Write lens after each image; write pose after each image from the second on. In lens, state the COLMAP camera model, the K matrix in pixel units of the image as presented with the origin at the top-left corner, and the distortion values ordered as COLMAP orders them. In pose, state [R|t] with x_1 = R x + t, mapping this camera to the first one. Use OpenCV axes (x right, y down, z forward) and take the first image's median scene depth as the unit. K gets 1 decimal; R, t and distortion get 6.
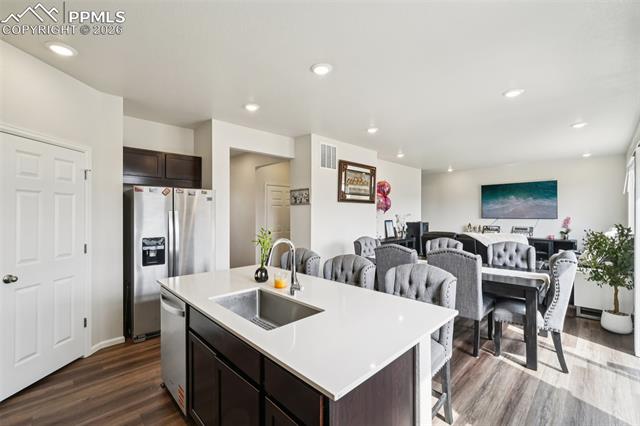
lens RADIAL K [[274.9, 0, 319.8], [0, 274.9, 216.1], [0, 0, 1]] dist [-0.003547, 0.001785]
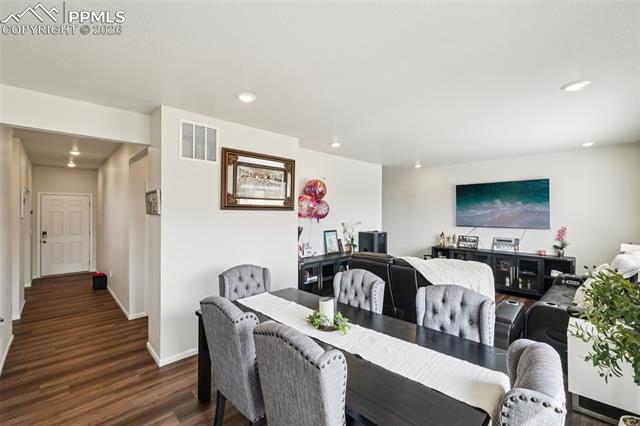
lens RADIAL K [[274.9, 0, 322.1], [0, 274.9, 214.1], [0, 0, 1]] dist [-0.003547, 0.001785]
pose [[0.999995, -0.000235, 0.003017, 0.294495], [0.000249, 0.999989, -0.004651, -0.035288], [-0.003016, 0.004651, 0.999985, 0.305203]]
